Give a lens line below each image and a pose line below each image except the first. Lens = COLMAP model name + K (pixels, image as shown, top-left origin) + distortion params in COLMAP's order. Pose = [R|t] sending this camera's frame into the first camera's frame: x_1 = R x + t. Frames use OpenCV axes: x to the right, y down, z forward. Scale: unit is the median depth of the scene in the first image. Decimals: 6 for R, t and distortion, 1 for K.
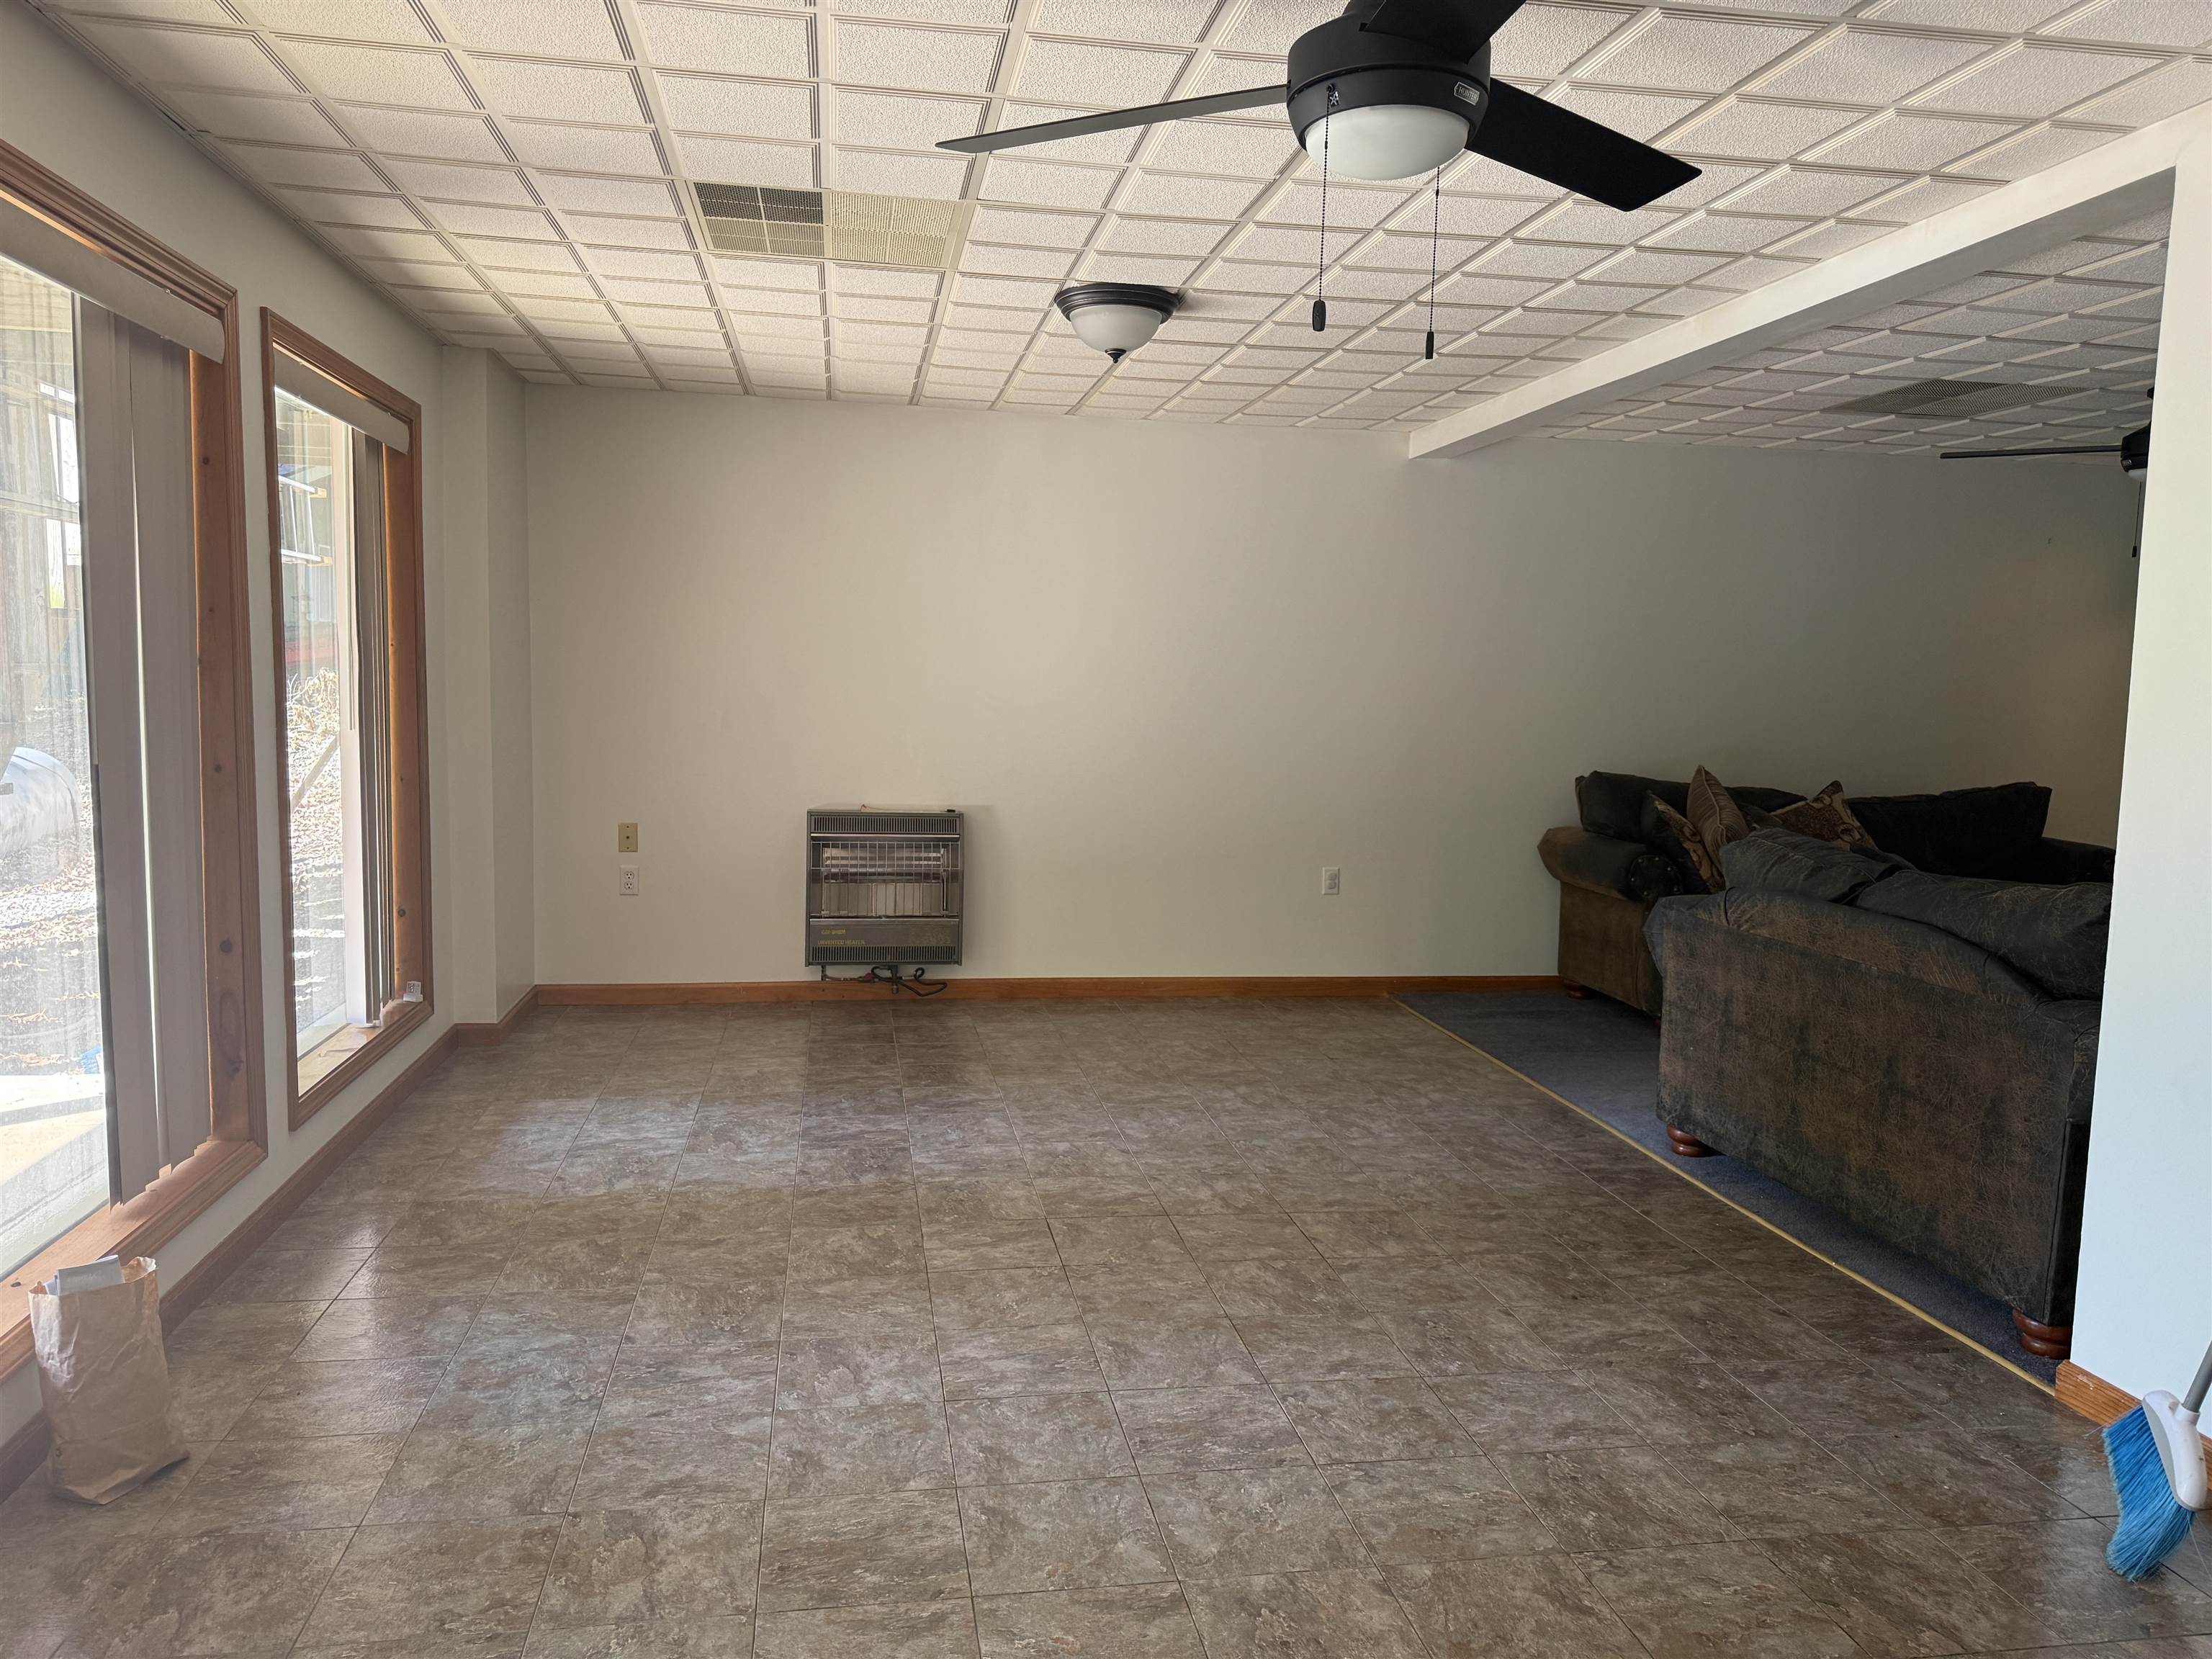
lens RADIAL K [[1561.3, 0, 1098.1], [0, 1561.3, 819.9], [0, 0, 1]] dist [0.041760, -0.050276]
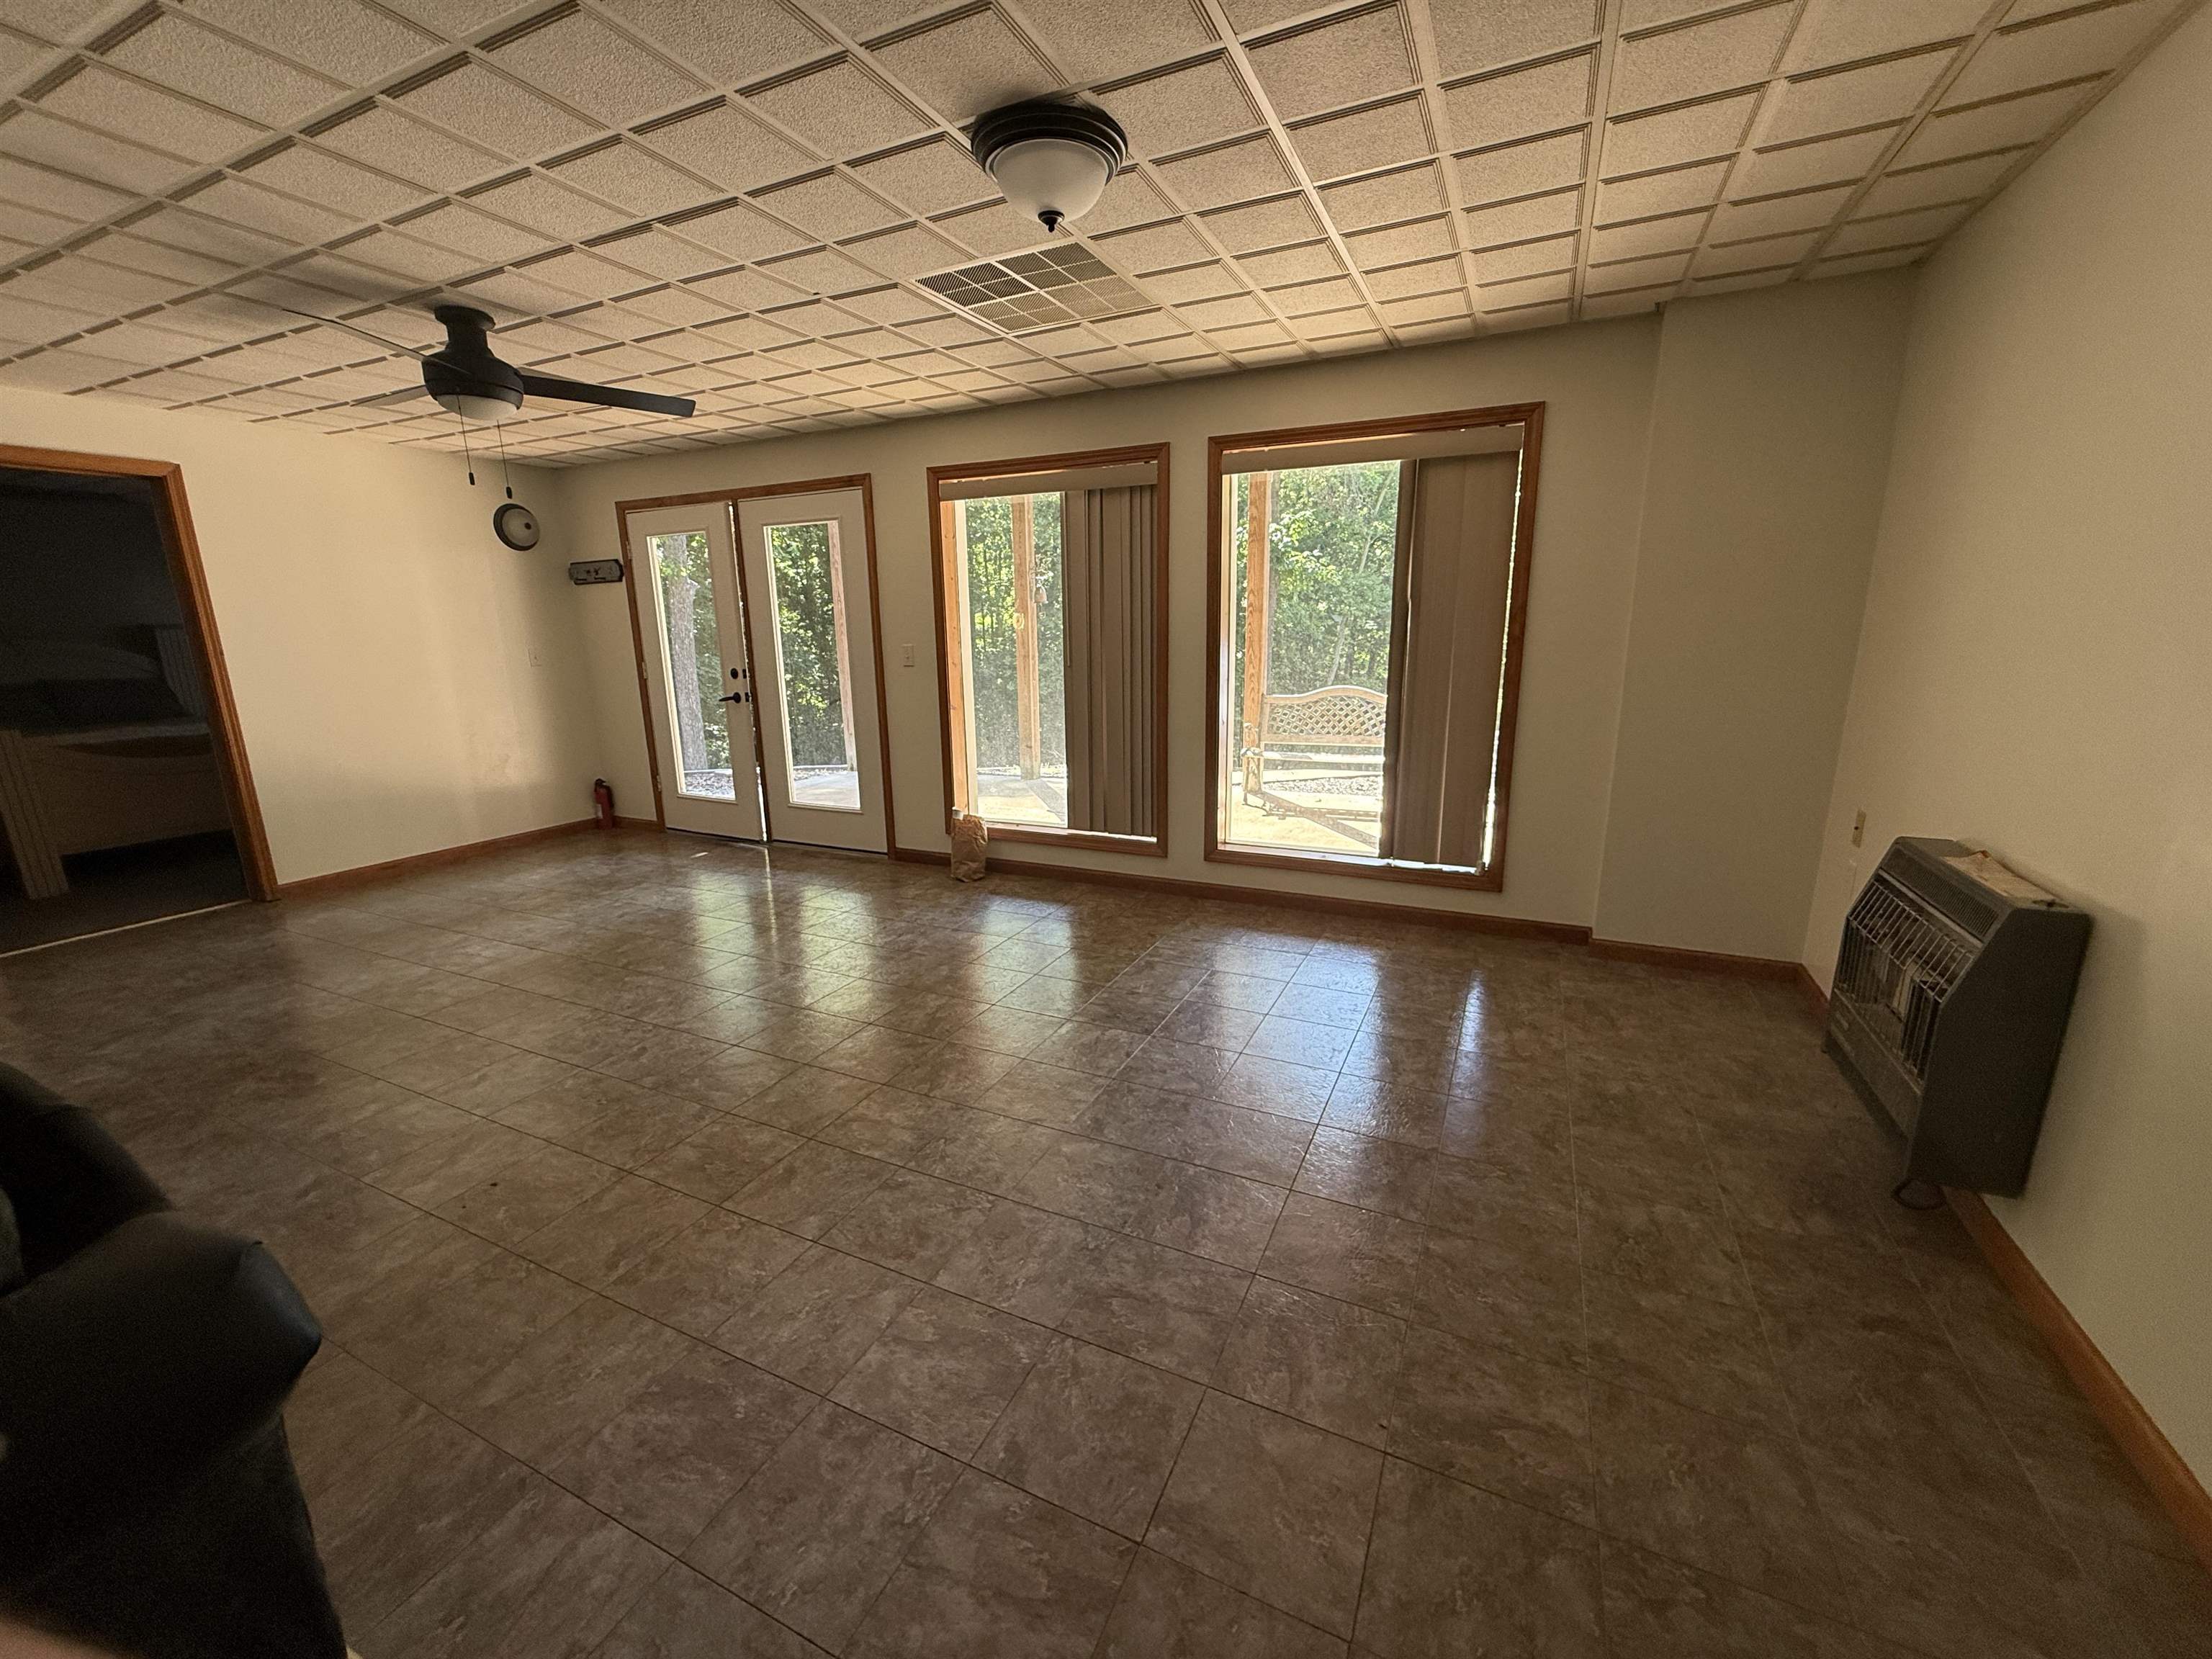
lens RADIAL K [[882.8, 0, 1112.8], [0, 882.8, 836.4], [0, 0, 1]] dist [0.000310, -0.000588]
pose [[-0.568224, 0.183829, -0.802078, 0.472874], [-0.072538, 0.959743, 0.271353, -0.134910], [0.819671, 0.212370, -0.532014, 1.519109]]
